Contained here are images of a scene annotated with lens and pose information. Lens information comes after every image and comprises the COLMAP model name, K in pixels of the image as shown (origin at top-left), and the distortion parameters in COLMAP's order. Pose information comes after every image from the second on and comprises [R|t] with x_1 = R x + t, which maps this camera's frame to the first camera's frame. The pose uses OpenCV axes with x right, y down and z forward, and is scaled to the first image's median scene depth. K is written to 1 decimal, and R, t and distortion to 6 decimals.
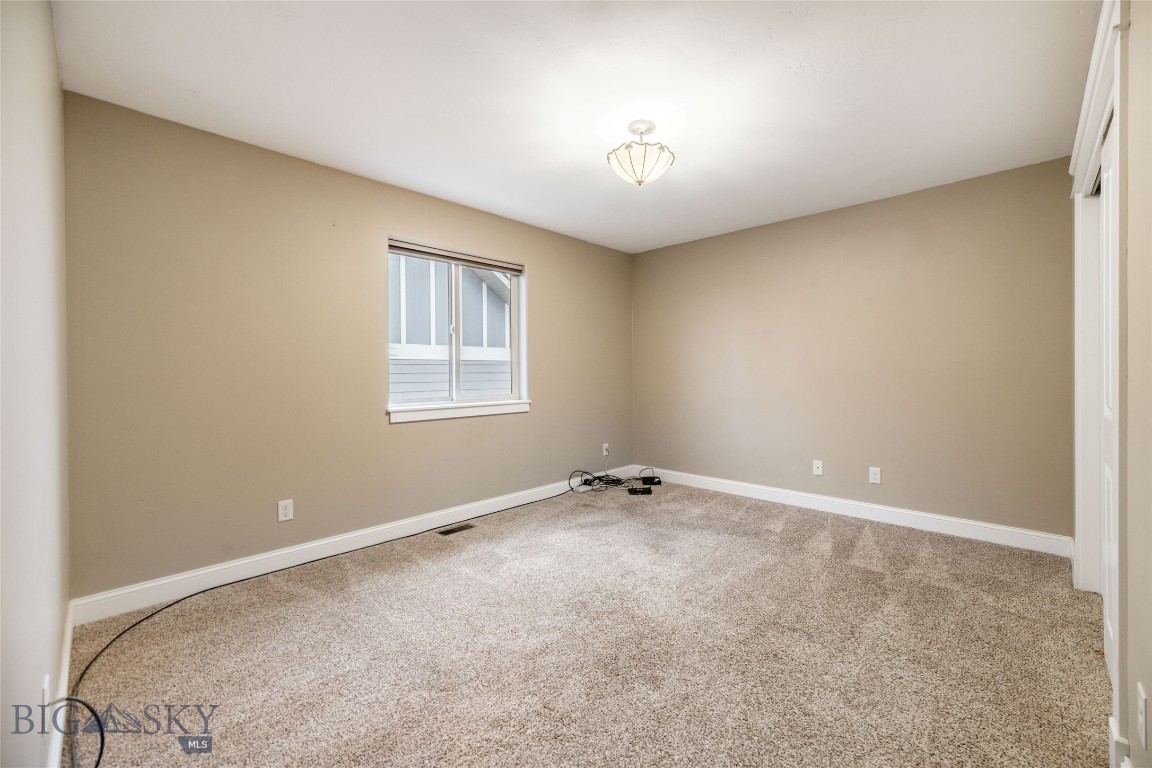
lens RADIAL K [[463.2, 0, 586.2], [0, 463.2, 379.8], [0, 0, 1]] dist [0.000293, -0.000086]
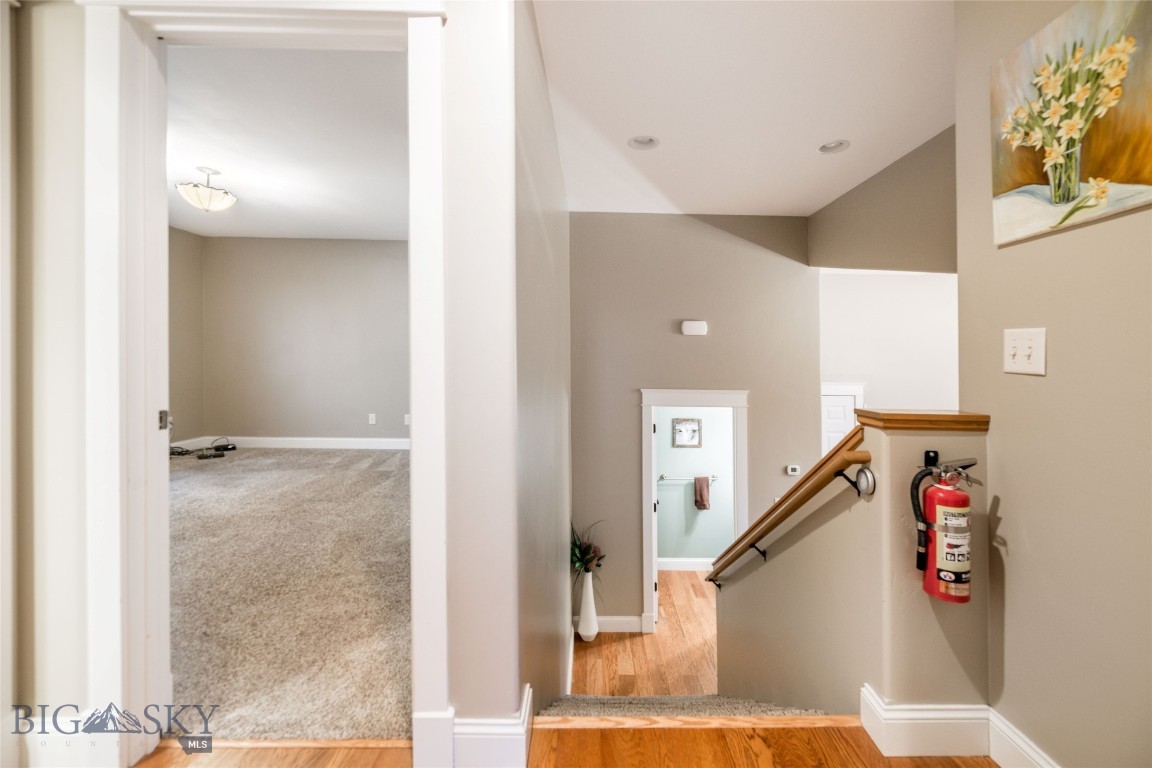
lens RADIAL K [[459.1, 0, 579.4], [0, 459.1, 358.7], [0, 0, 1]] dist [0.001078, 0.000122]
pose [[0.713244, 0.003502, 0.700908, -0.030495], [0.002476, 0.999969, -0.007516, 0.019622], [-0.700912, 0.007096, 0.713213, -0.453745]]
